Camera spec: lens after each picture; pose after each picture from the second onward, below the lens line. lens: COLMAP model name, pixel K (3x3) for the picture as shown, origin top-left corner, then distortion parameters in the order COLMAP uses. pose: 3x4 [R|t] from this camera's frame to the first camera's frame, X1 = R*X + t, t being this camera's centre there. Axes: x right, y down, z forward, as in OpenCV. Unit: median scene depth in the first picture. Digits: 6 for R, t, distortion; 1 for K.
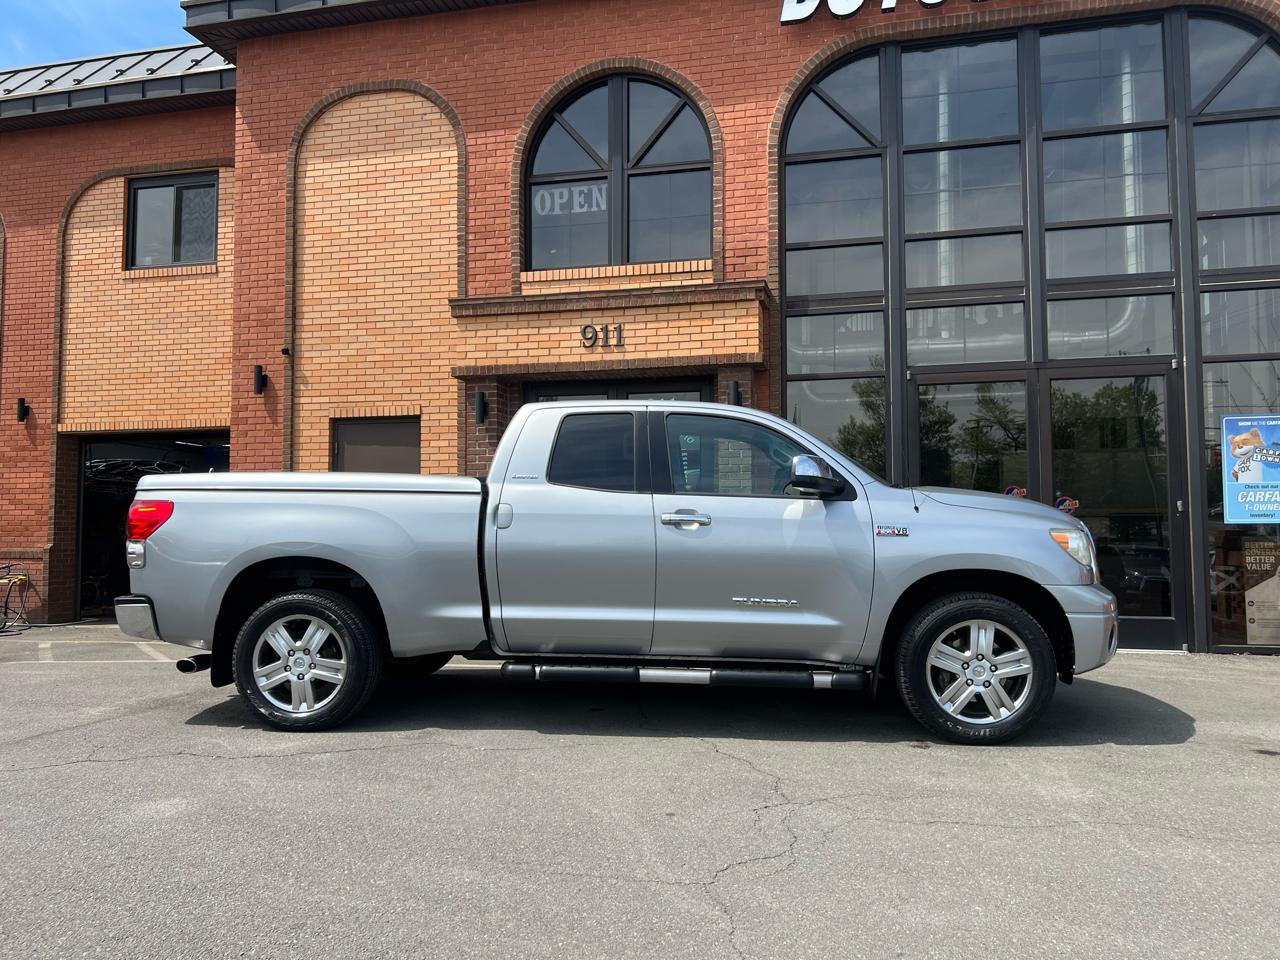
lens RADIAL K [[957.2, 0, 631.9], [0, 957.2, 495.2], [0, 0, 1]] dist [0.048955, -0.052781]
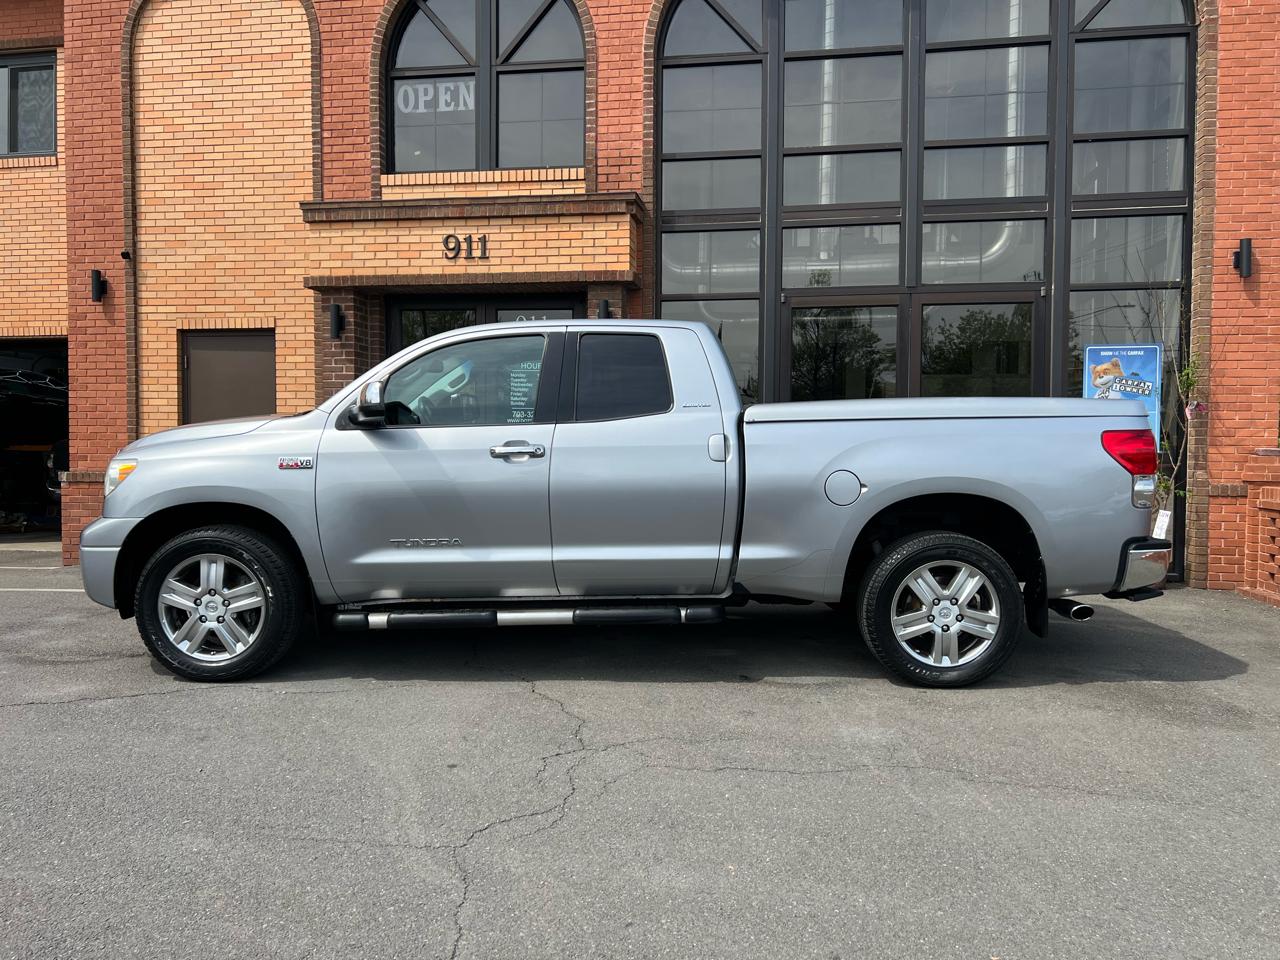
lens RADIAL K [[957.2, 0, 641.7], [0, 957.2, 486.8], [0, 0, 1]] dist [0.048955, -0.052781]
pose [[0.996890, 0.005022, 0.078650, 0.067689], [-0.011336, 0.996727, 0.080040, -0.009206], [-0.077990, -0.080682, 0.993684, 0.029420]]
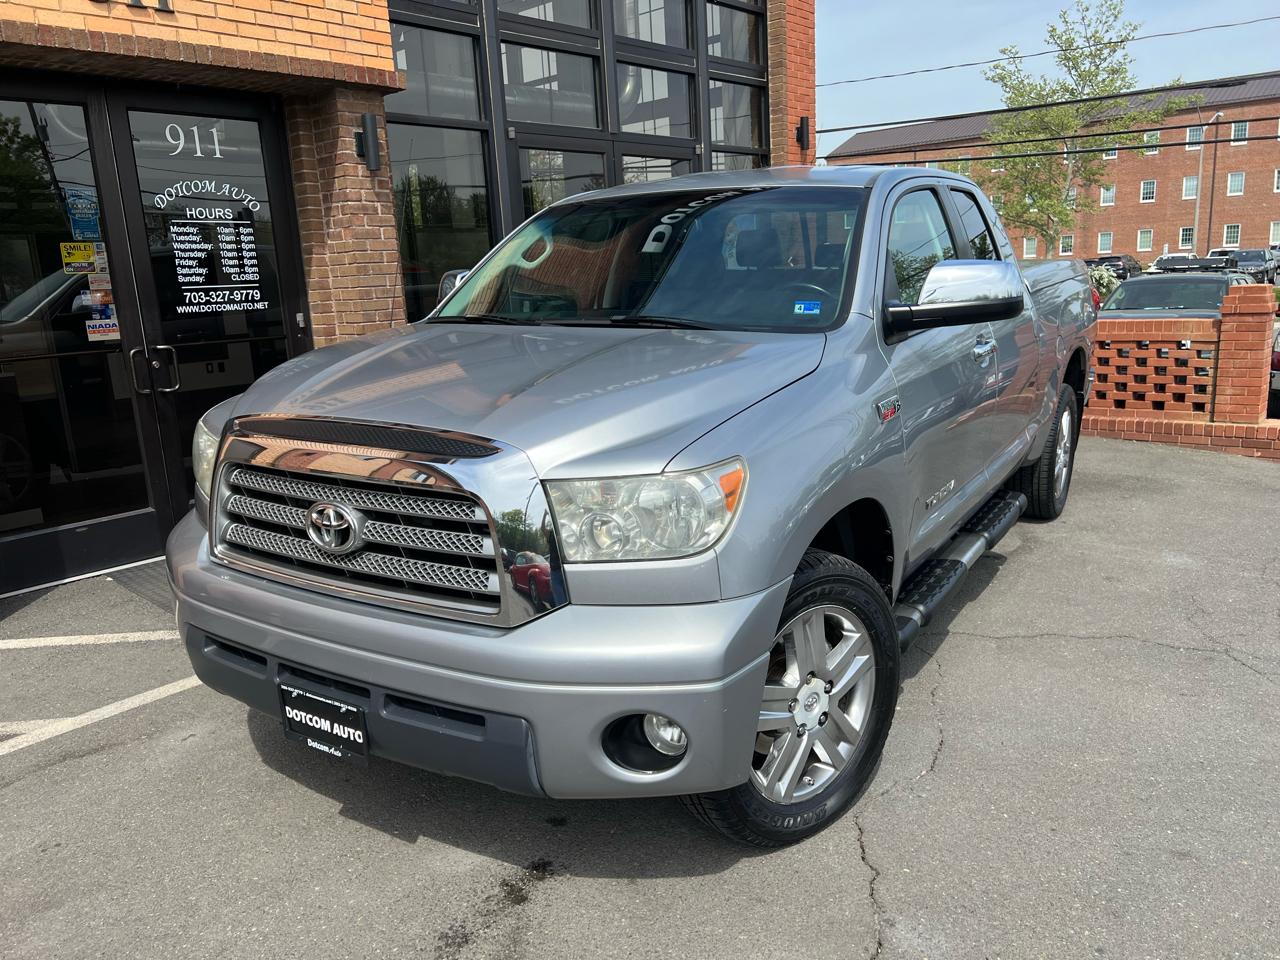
lens RADIAL K [[957.2, 0, 638.6], [0, 957.2, 486.0], [0, 0, 1]] dist [0.048955, -0.052781]
pose [[0.469210, -0.215881, 0.856293, -0.391598], [0.014954, 0.971462, 0.236722, -0.027418], [-0.882960, -0.098267, 0.459048, 0.505146]]
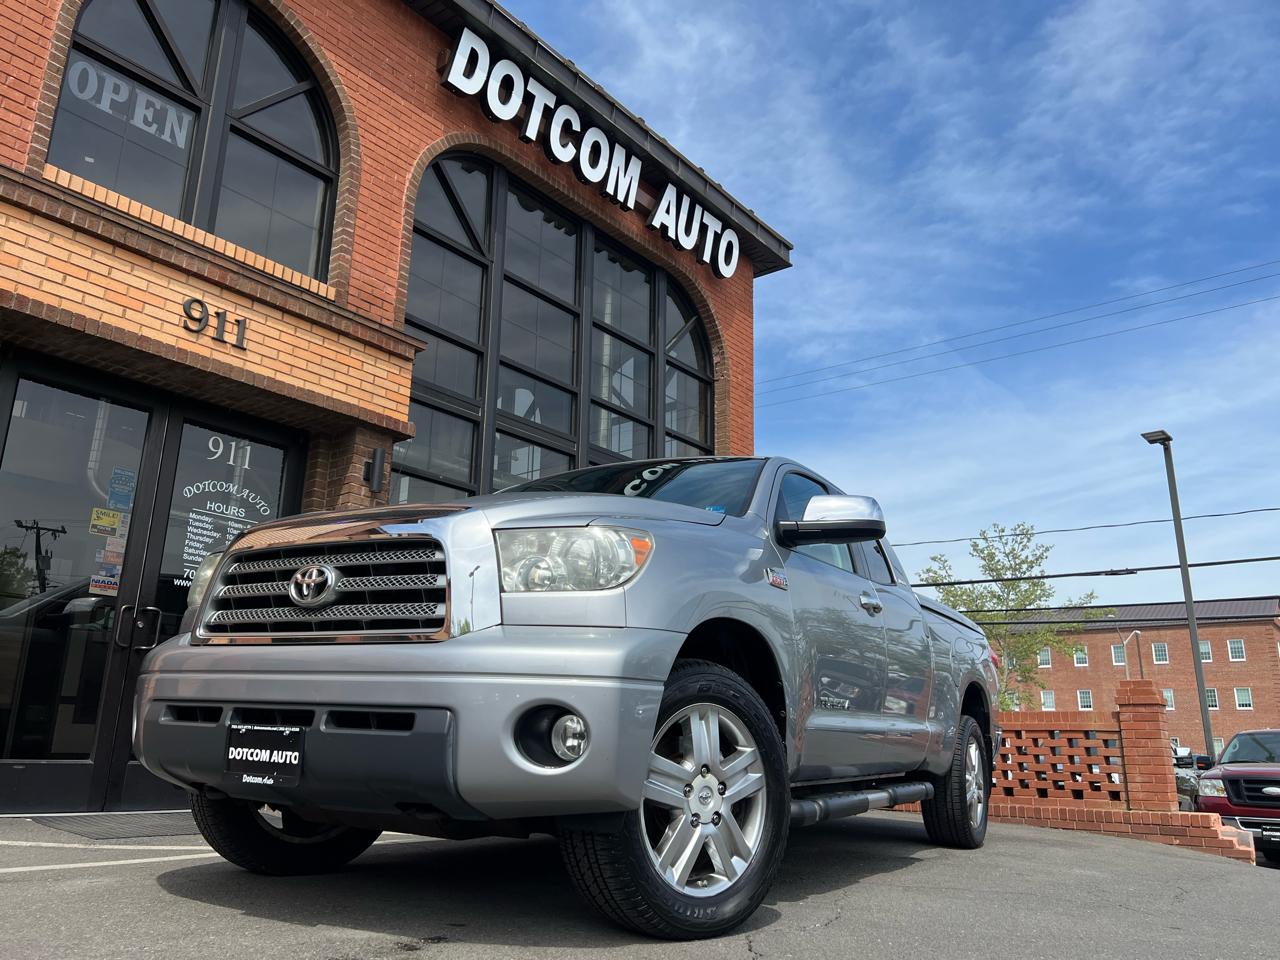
lens RADIAL K [[957.2, 0, 643.0], [0, 957.2, 489.2], [0, 0, 1]] dist [0.048955, -0.052781]
pose [[0.428326, 0.246800, 0.869268, -0.446215], [-0.058465, 0.967533, -0.245890, 0.085838], [-0.901731, 0.054500, 0.428849, 0.461407]]
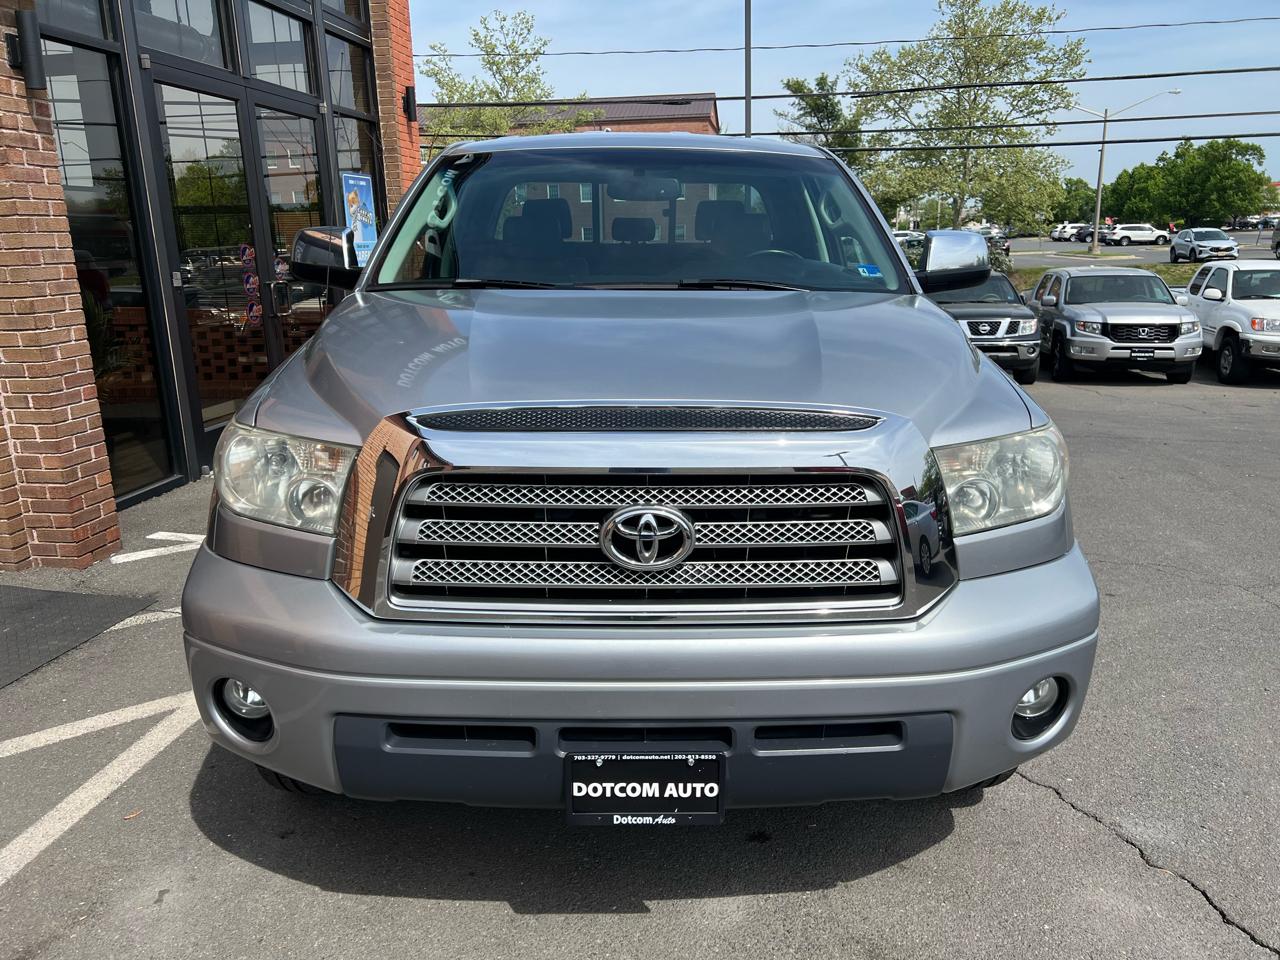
lens RADIAL K [[957.2, 0, 639.3], [0, 957.2, 473.8], [0, 0, 1]] dist [0.048955, -0.052781]
pose [[-0.087571, -0.236895, 0.967581, -0.404449], [-0.019180, 0.971533, 0.236127, -0.017616], [-0.995974, 0.002119, -0.089622, 0.718817]]
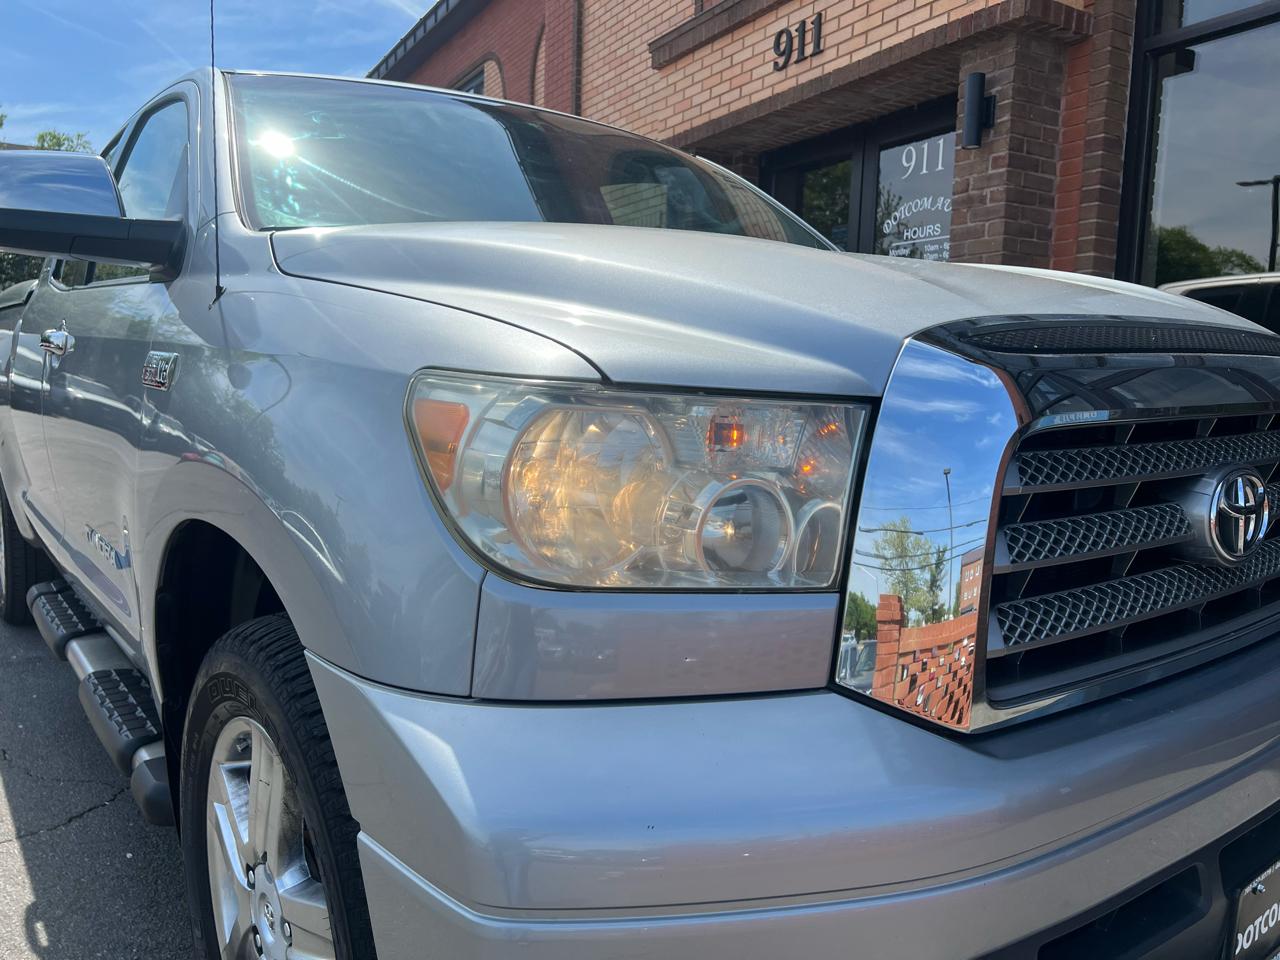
lens RADIAL K [[957.2, 0, 634.9], [0, 957.2, 478.6], [0, 0, 1]] dist [0.048955, -0.052781]
pose [[0.677982, 0.093645, -0.729089, 0.345142], [-0.004063, 0.992314, 0.123676, 0.020335], [0.735067, -0.080888, 0.673152, 0.517402]]
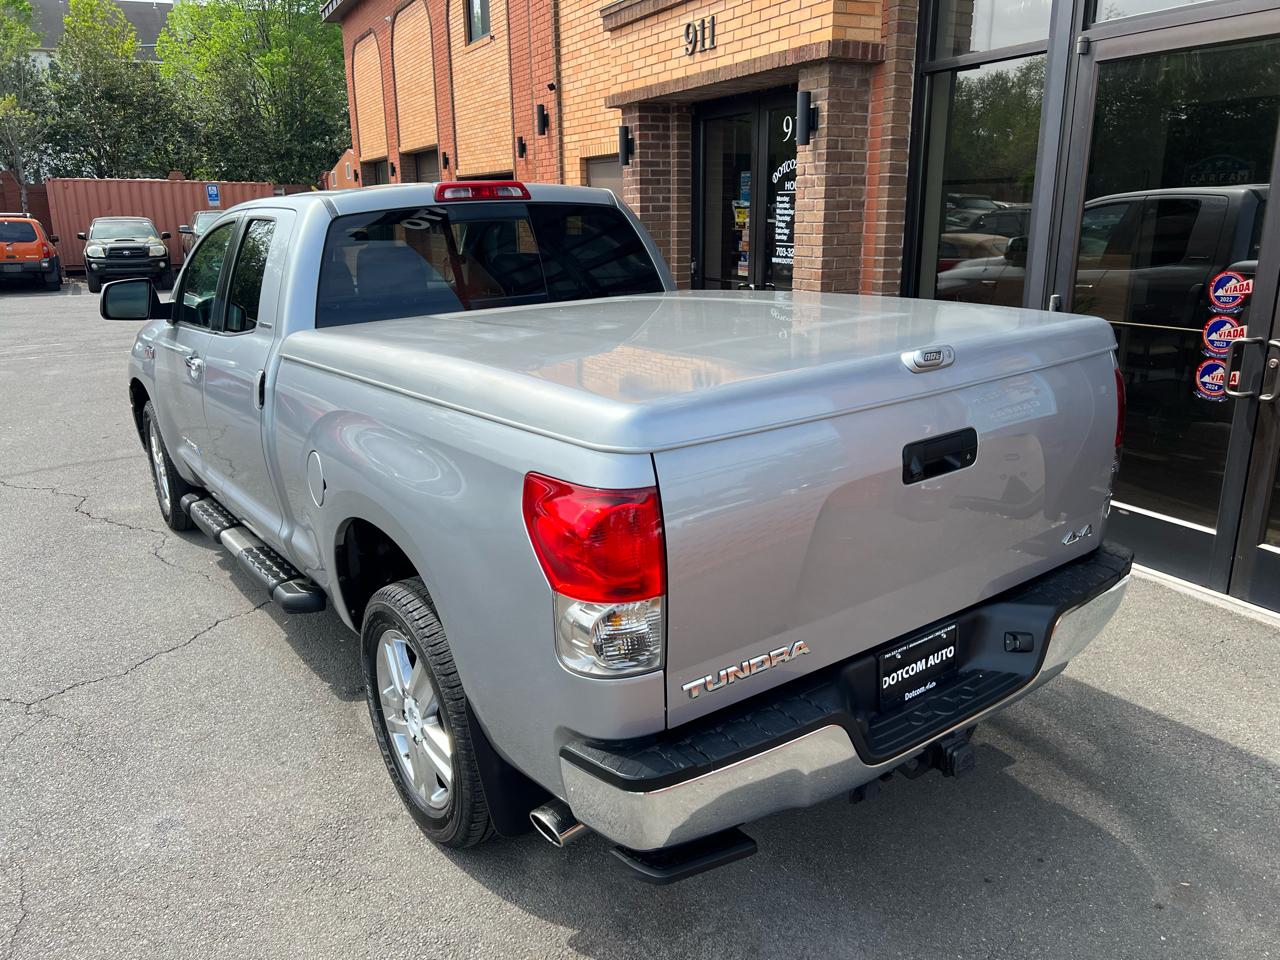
lens RADIAL K [[957.2, 0, 640.5], [0, 957.2, 480.6], [0, 0, 1]] dist [0.048955, -0.052781]
pose [[0.646773, 0.202076, -0.735425, 0.552784], [0.042568, 0.953193, 0.299350, -0.064278], [0.761494, -0.224917, 0.607897, 0.433200]]
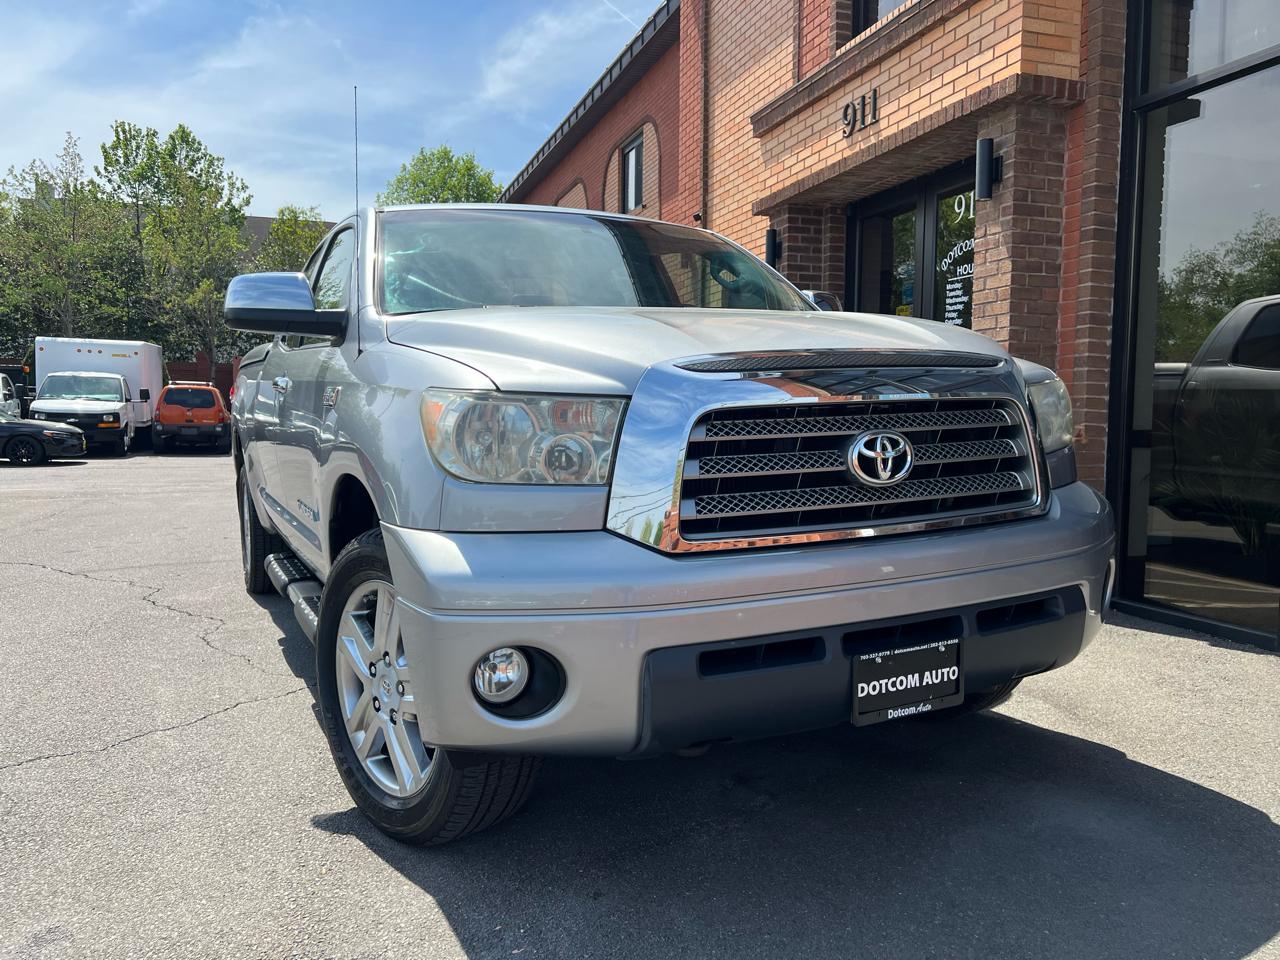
lens RADIAL K [[957.2, 0, 645.5], [0, 957.2, 485.6], [0, 0, 1]] dist [0.048955, -0.052781]
pose [[0.531527, 0.066652, -0.844415, 0.475871], [0.026309, 0.995119, 0.095108, 0.024387], [0.846633, -0.072768, 0.527179, 0.493661]]
